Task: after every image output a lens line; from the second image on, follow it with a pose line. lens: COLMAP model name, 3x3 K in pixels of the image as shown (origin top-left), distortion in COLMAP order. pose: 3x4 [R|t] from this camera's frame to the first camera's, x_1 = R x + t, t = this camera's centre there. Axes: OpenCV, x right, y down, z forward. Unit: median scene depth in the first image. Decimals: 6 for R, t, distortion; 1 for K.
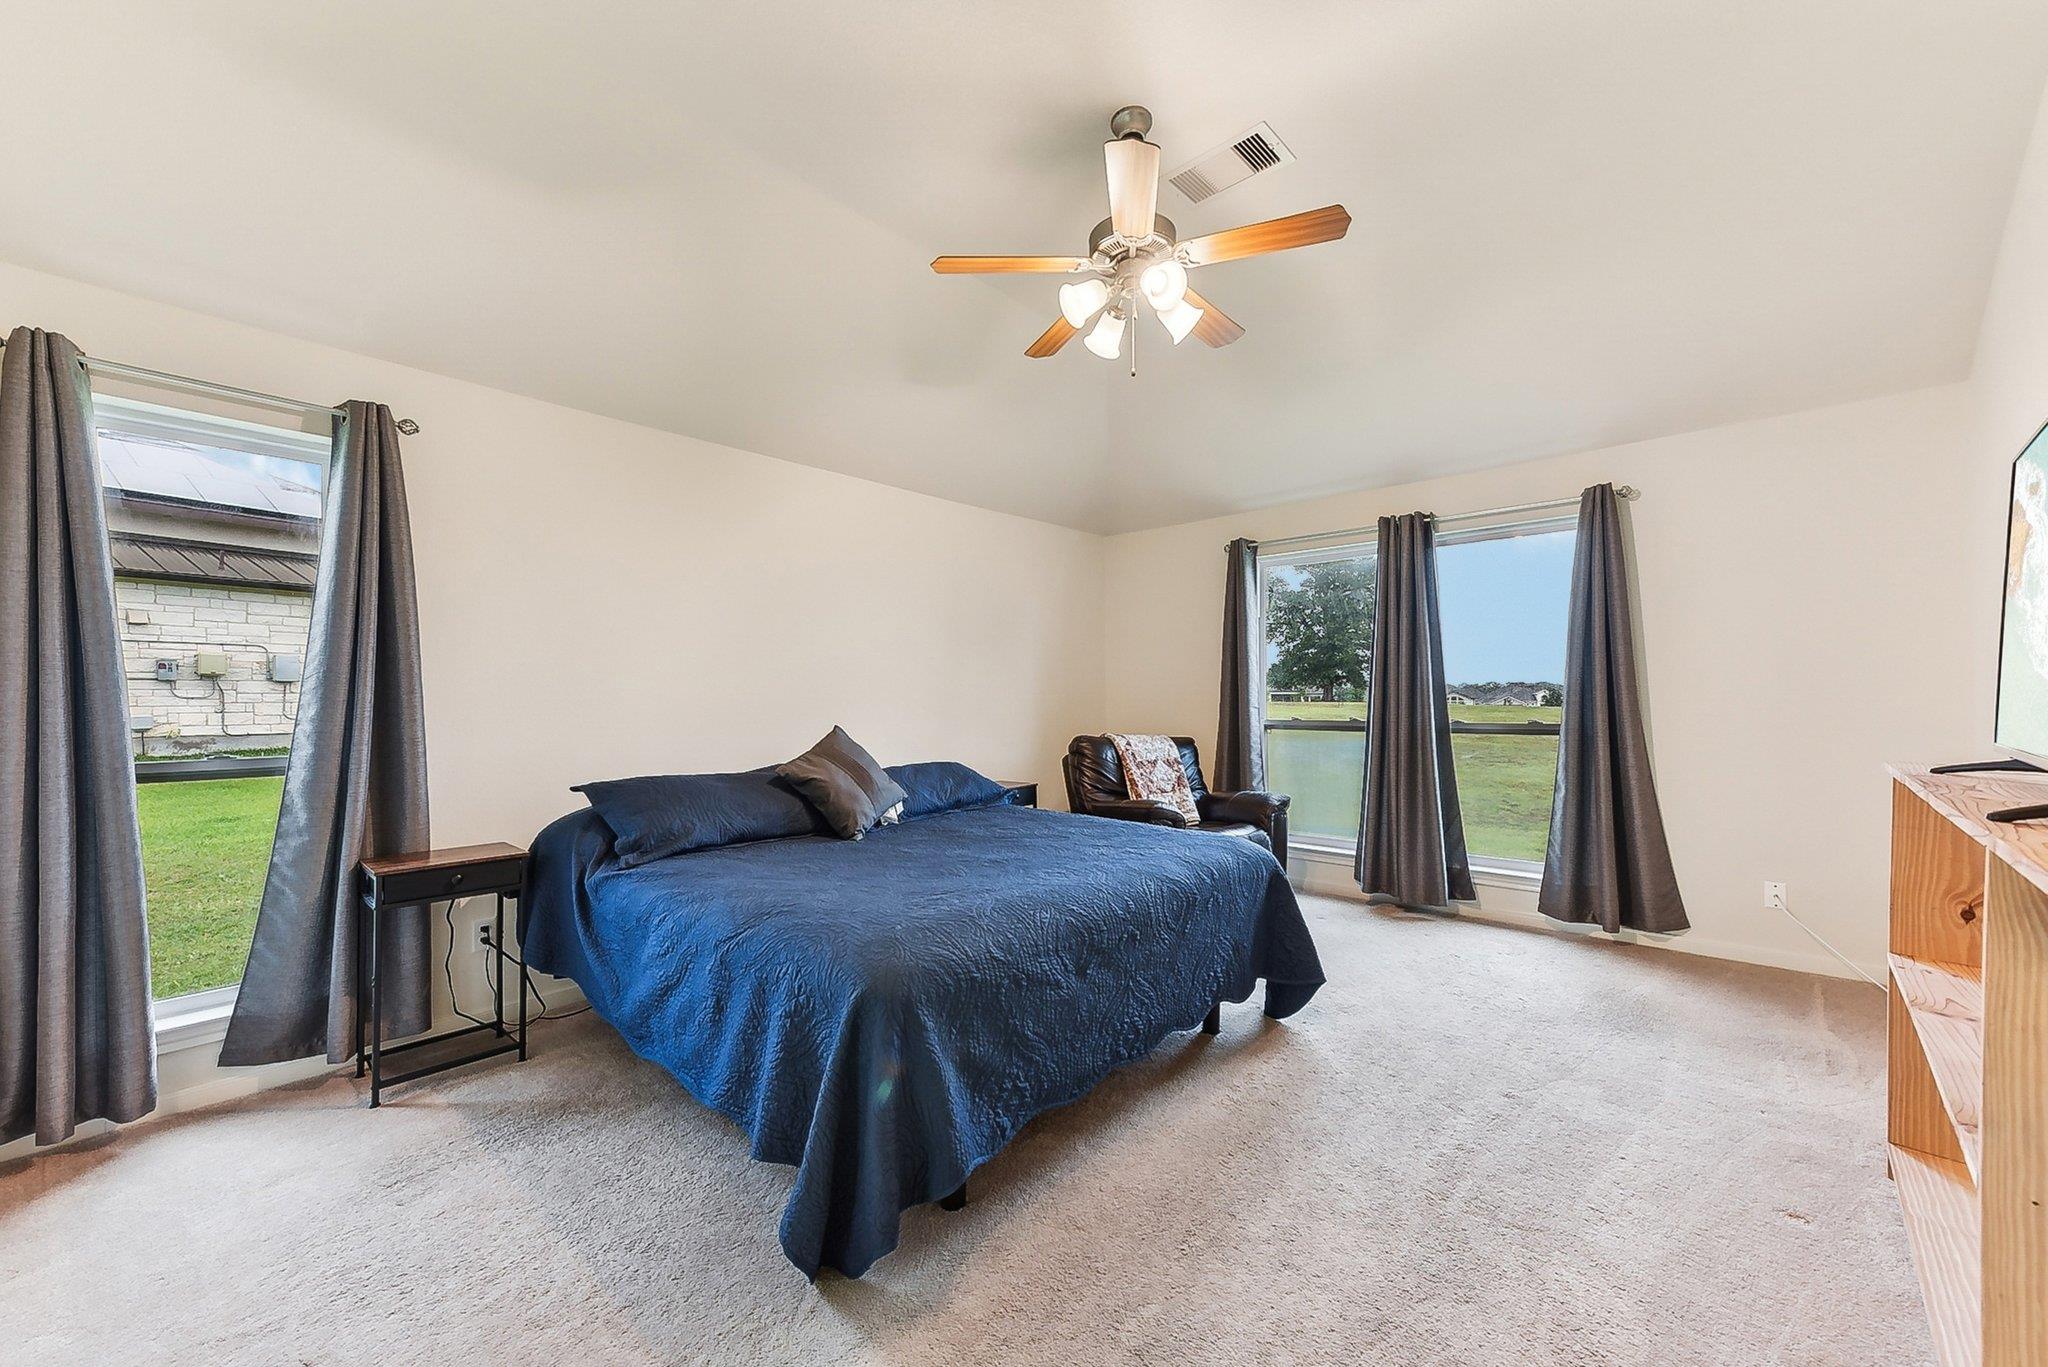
lens RADIAL K [[829.8, 0, 1021.3], [0, 829.8, 694.2], [0, 0, 1]] dist [0.016241, 0.000077]
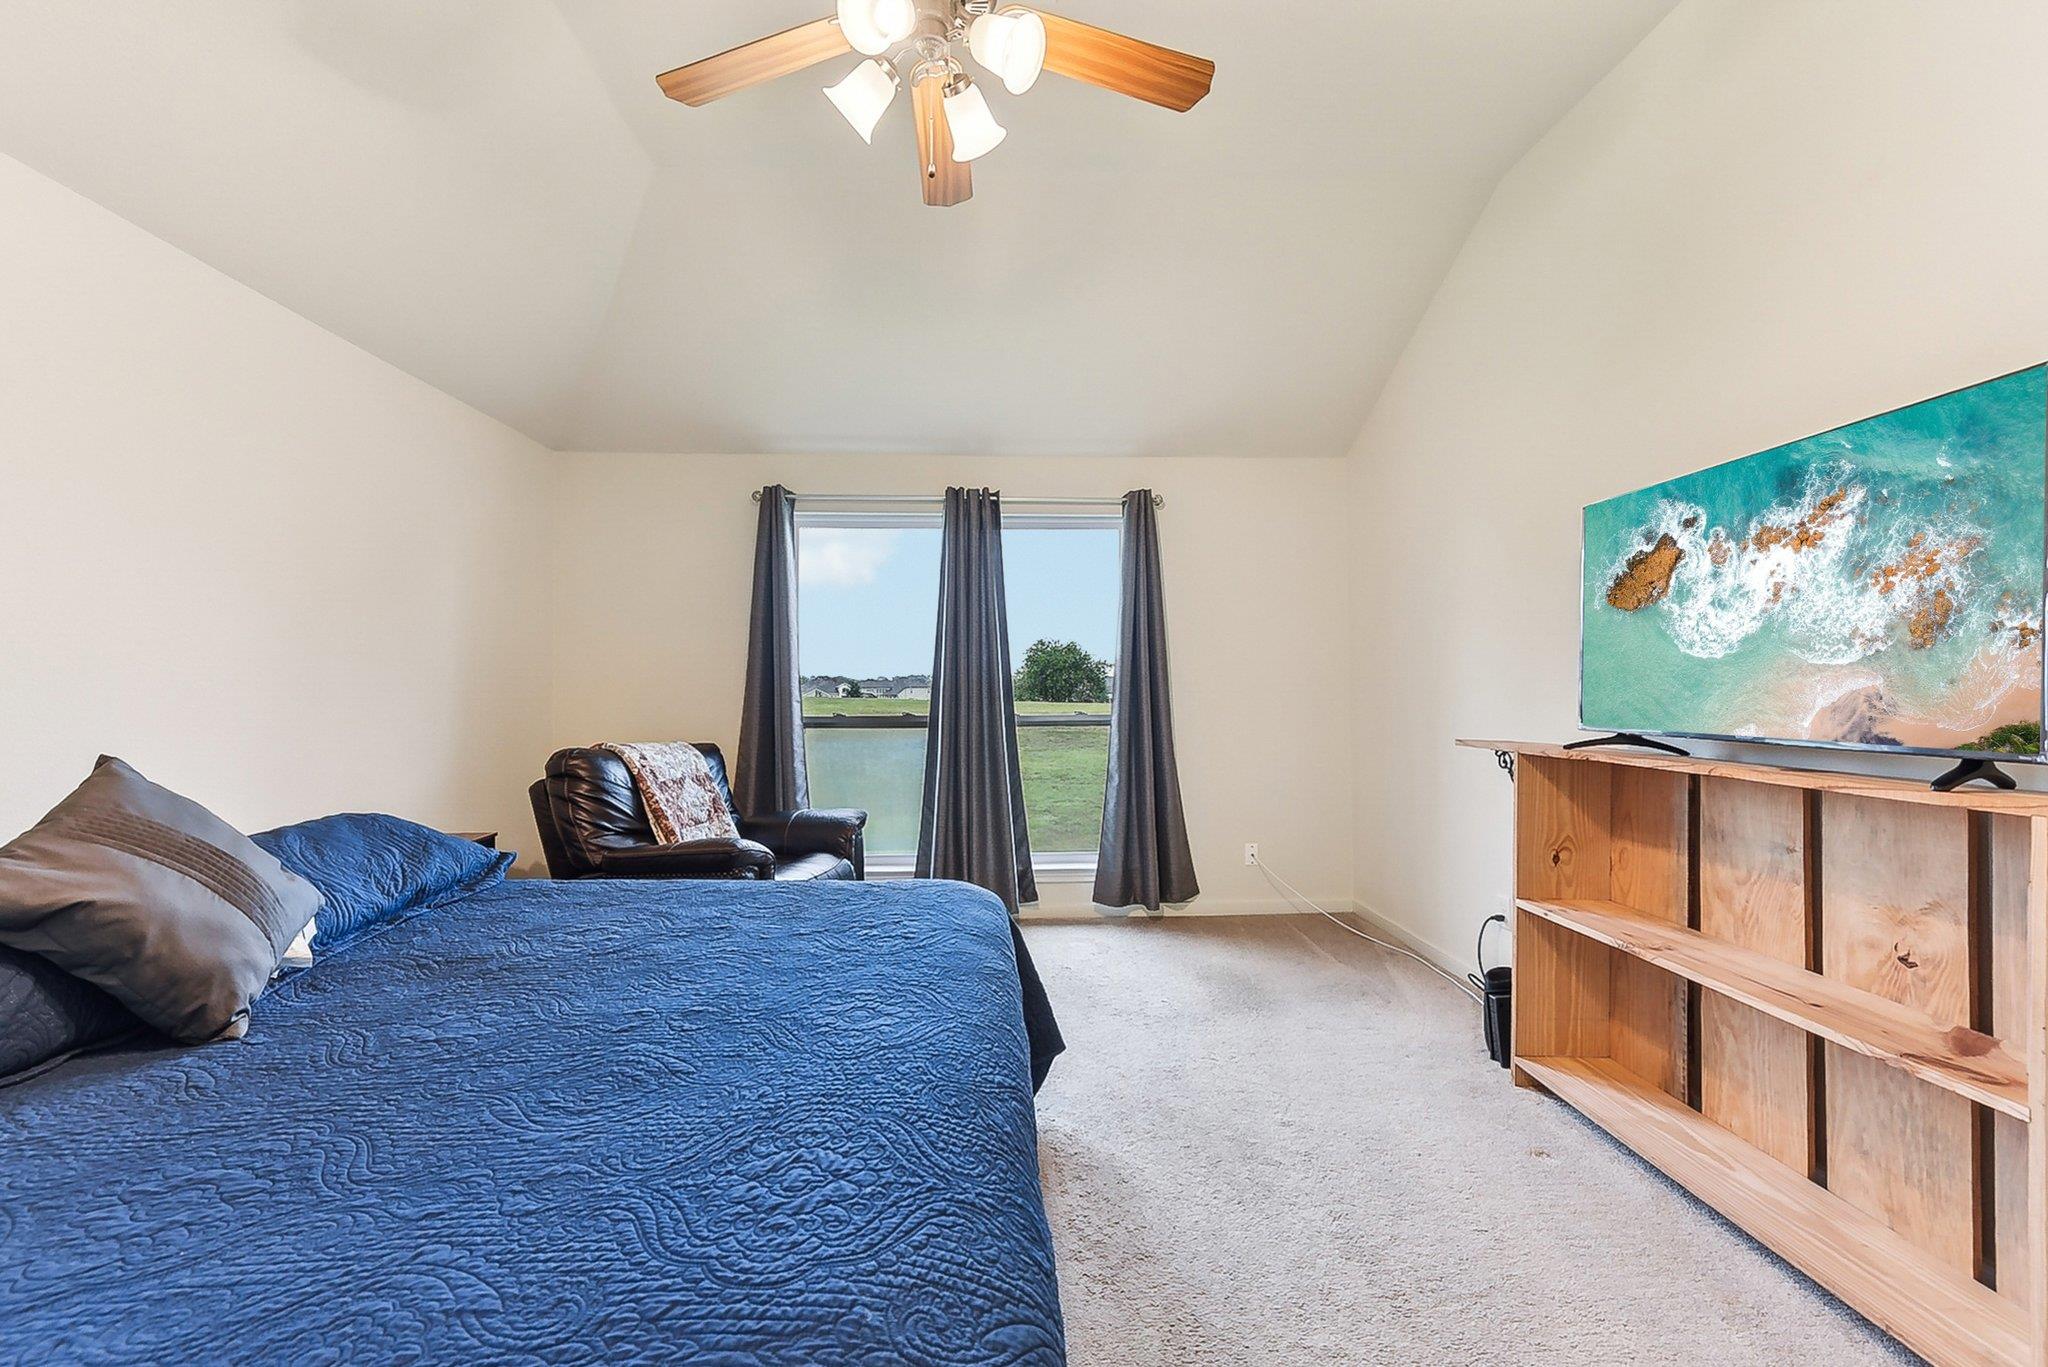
lens RADIAL K [[854.0, 0, 1020.9], [0, 854.0, 674.6], [0, 0, 1]] dist [0.001121, 0.000191]
pose [[0.699283, 0.013243, 0.714723, -0.183381], [-0.003218, 0.999877, -0.015378, 0.002442], [-0.714838, 0.008454, 0.699239, 0.341100]]
